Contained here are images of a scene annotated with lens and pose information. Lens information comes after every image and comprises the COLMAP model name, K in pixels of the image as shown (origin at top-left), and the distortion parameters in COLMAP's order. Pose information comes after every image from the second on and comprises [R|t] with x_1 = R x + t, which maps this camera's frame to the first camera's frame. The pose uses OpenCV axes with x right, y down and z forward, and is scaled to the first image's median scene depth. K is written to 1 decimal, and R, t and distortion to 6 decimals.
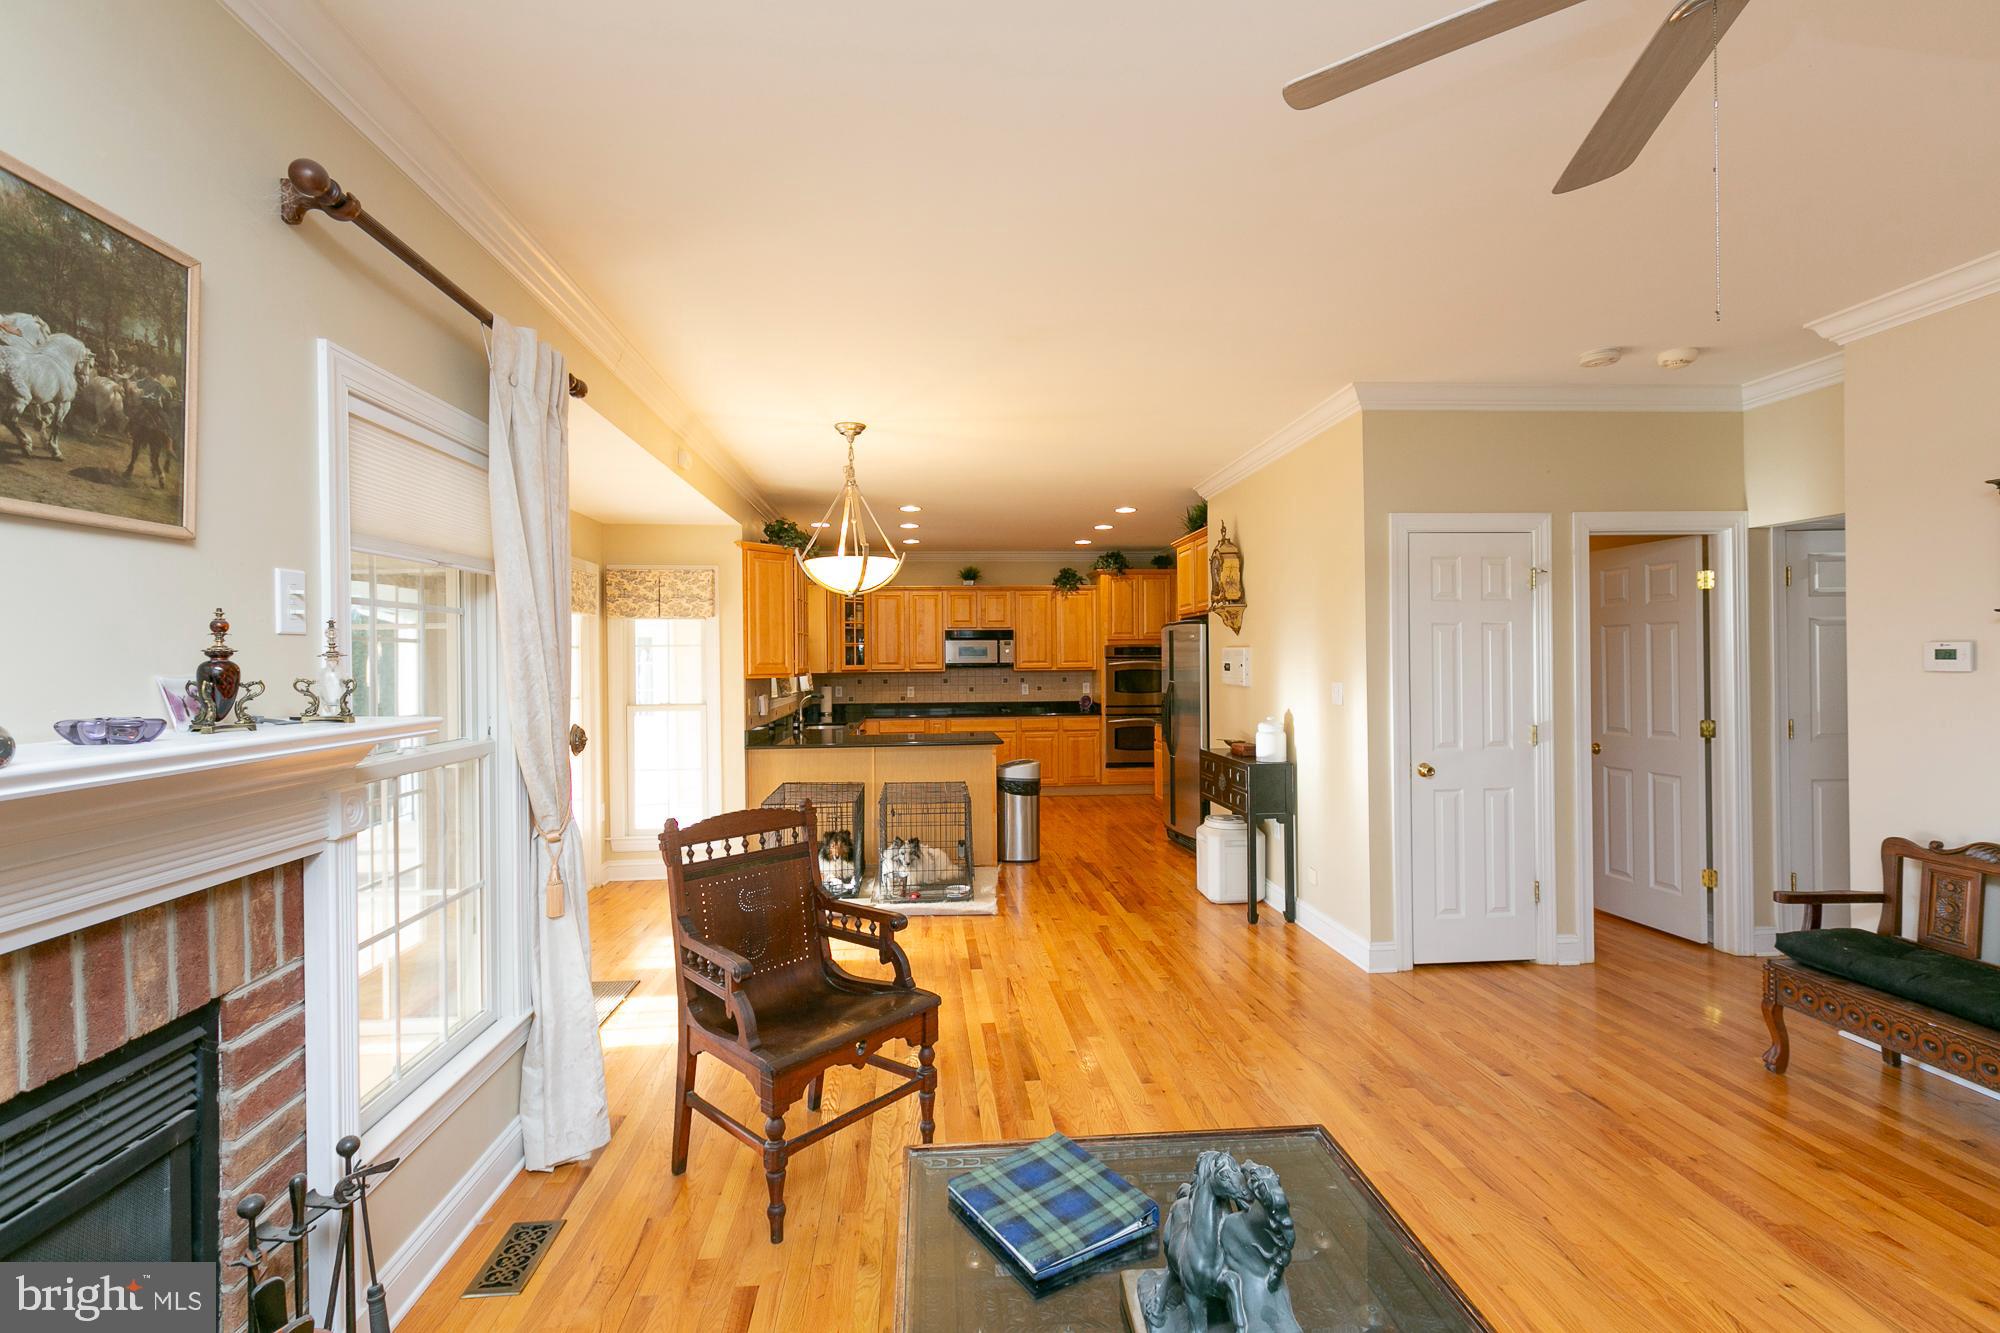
lens RADIAL K [[935.6, 0, 1002.5], [0, 935.6, 648.0], [0, 0, 1]] dist [0.001566, 0.000077]
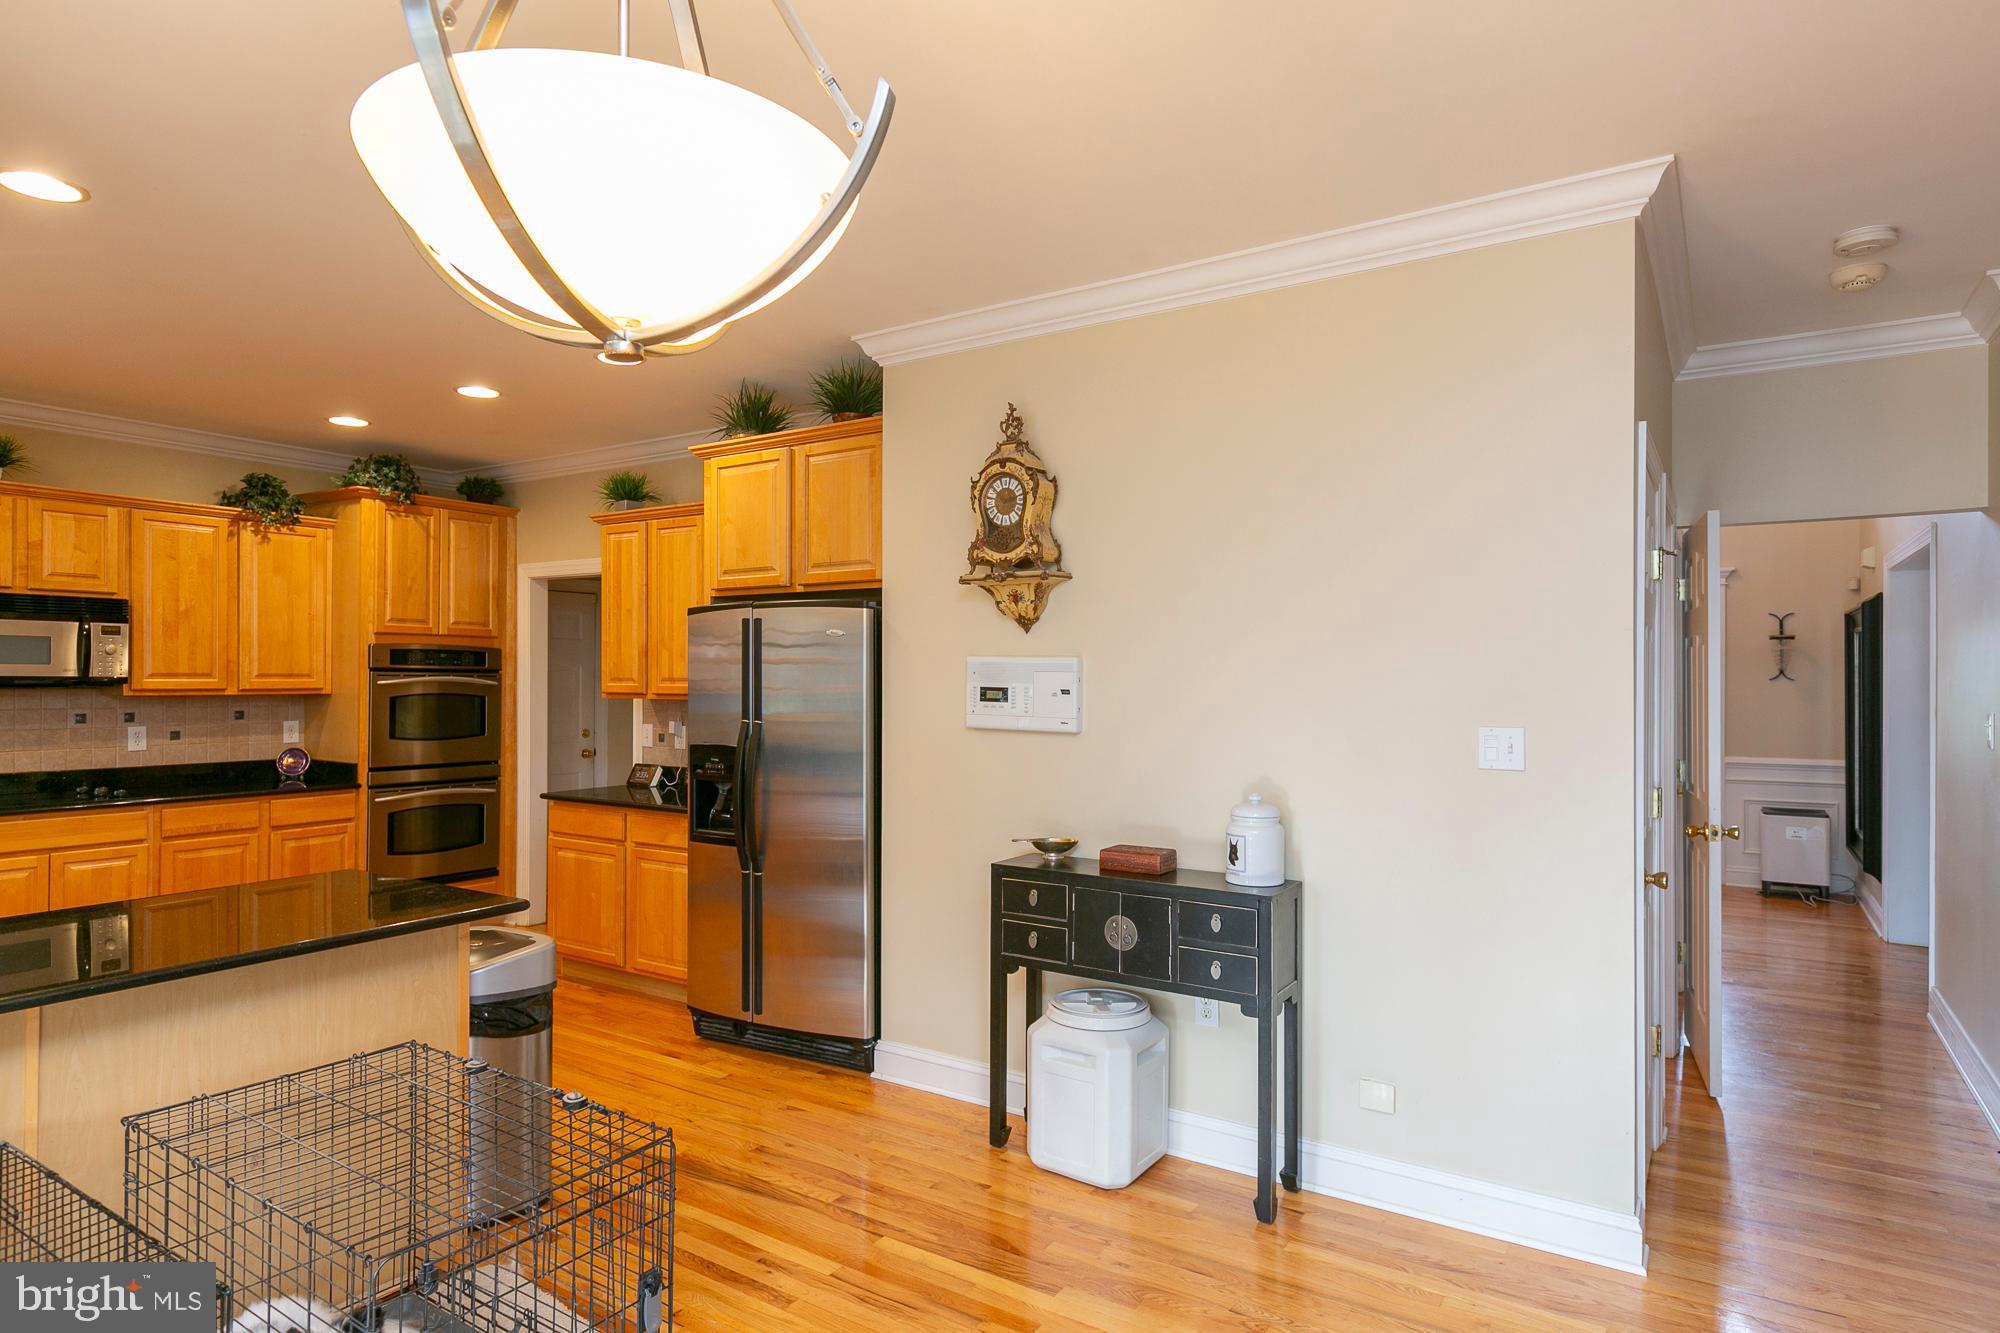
lens RADIAL K [[1120.9, 0, 1010.0], [0, 1120.9, 675.6], [0, 0, 1]] dist [0.004261, 0.000633]
pose [[0.615577, 0.013452, 0.787962, -0.146350], [-0.022474, 0.999747, 0.000490, 0.005695], [-0.787756, -0.018010, 0.615724, 0.381682]]
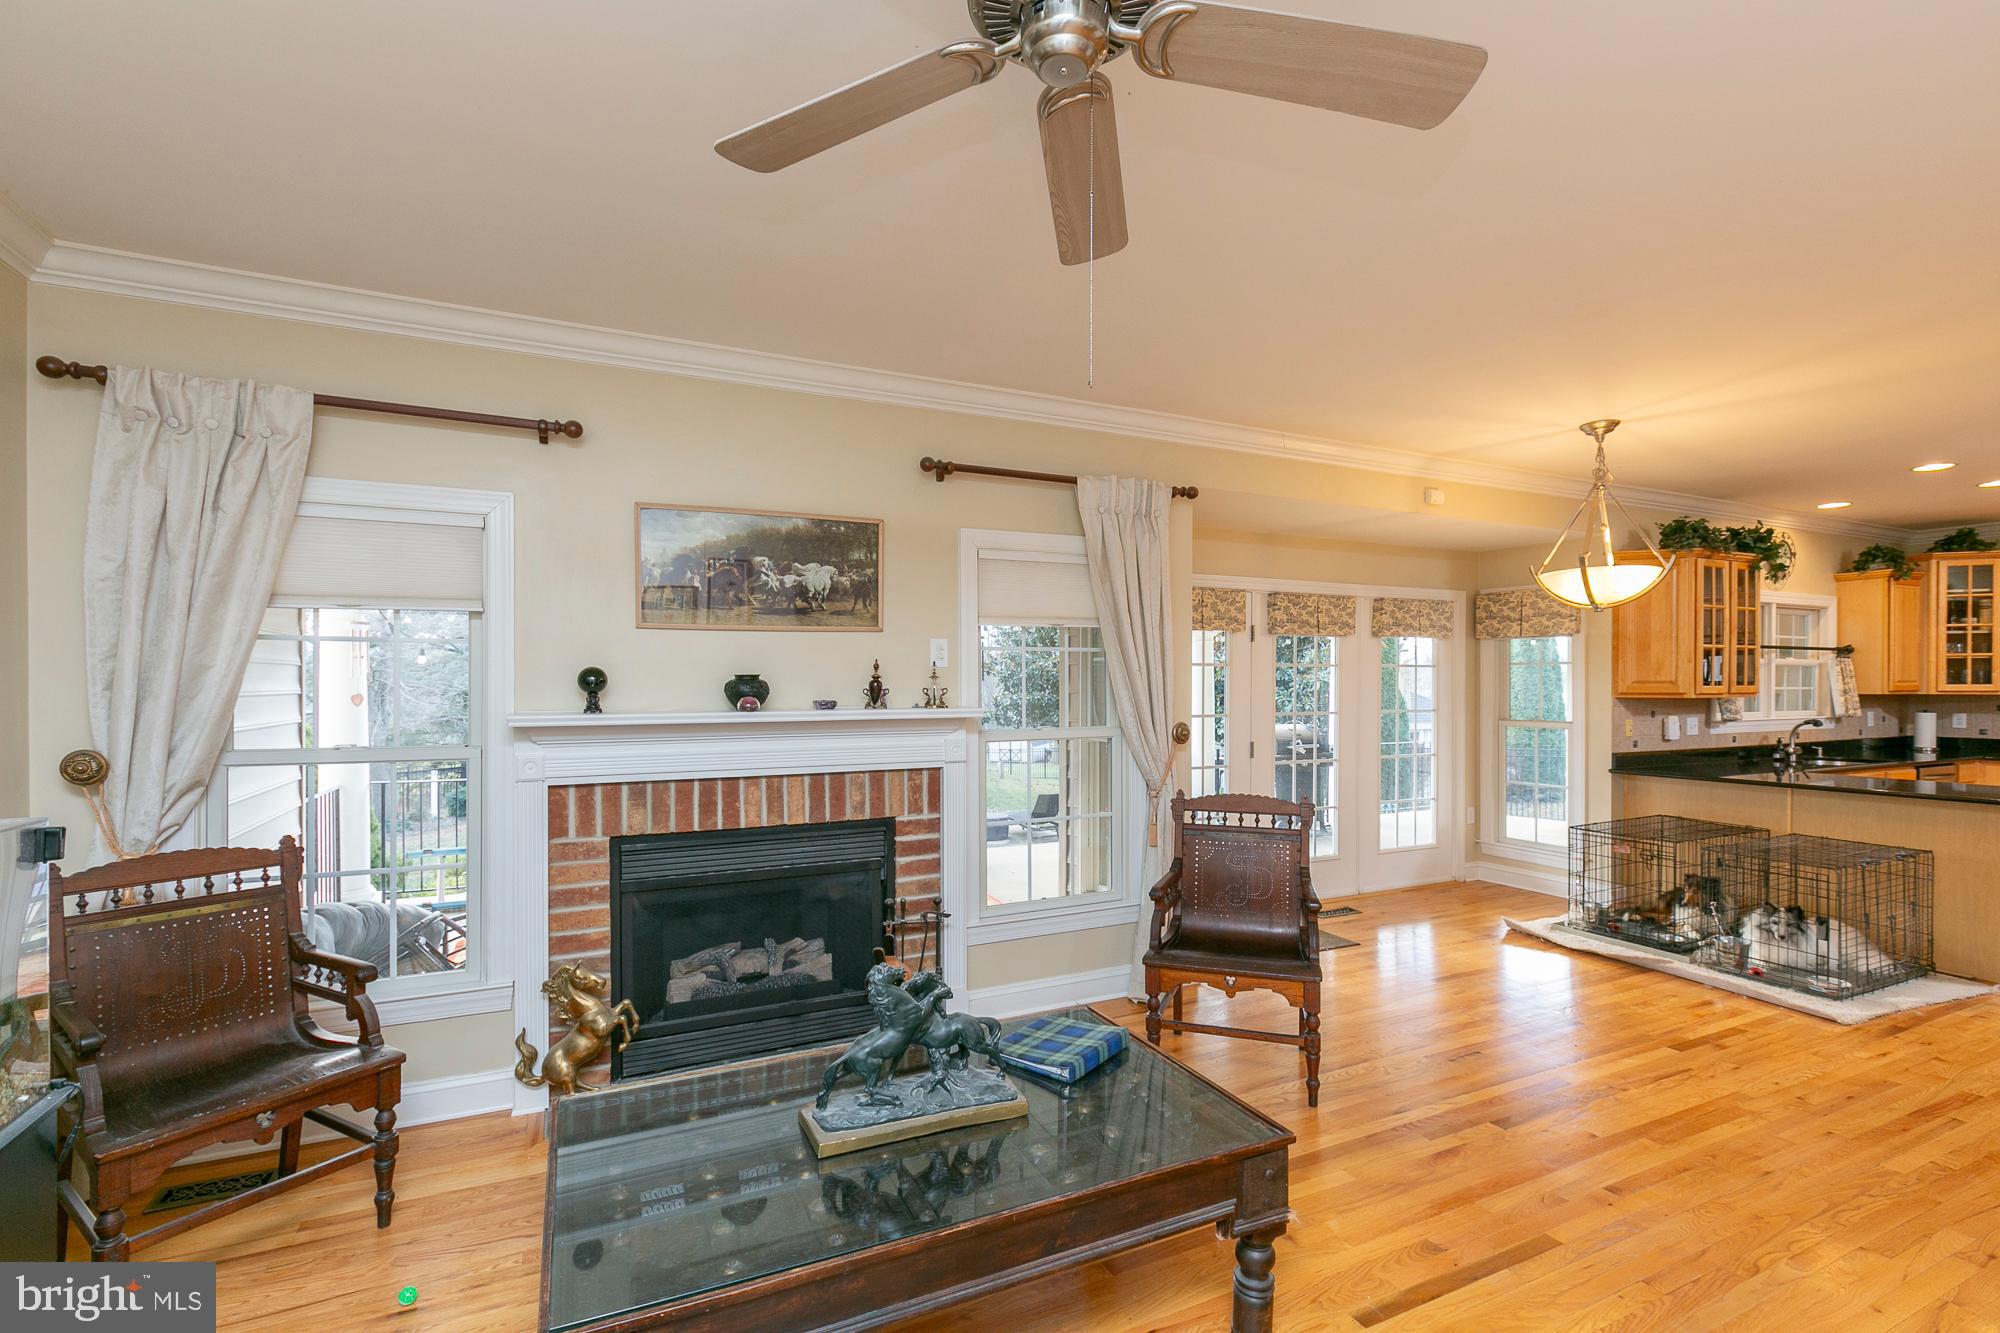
lens RADIAL K [[895.6, 0, 995.4], [0, 895.6, 687.1], [0, 0, 1]] dist [0.000295, -0.000246]
pose [[0.343837, 0.014642, -0.938915, 0.226071], [0.011568, 0.999737, 0.019827, -0.001776], [0.938958, -0.017679, 0.343577, 0.070293]]
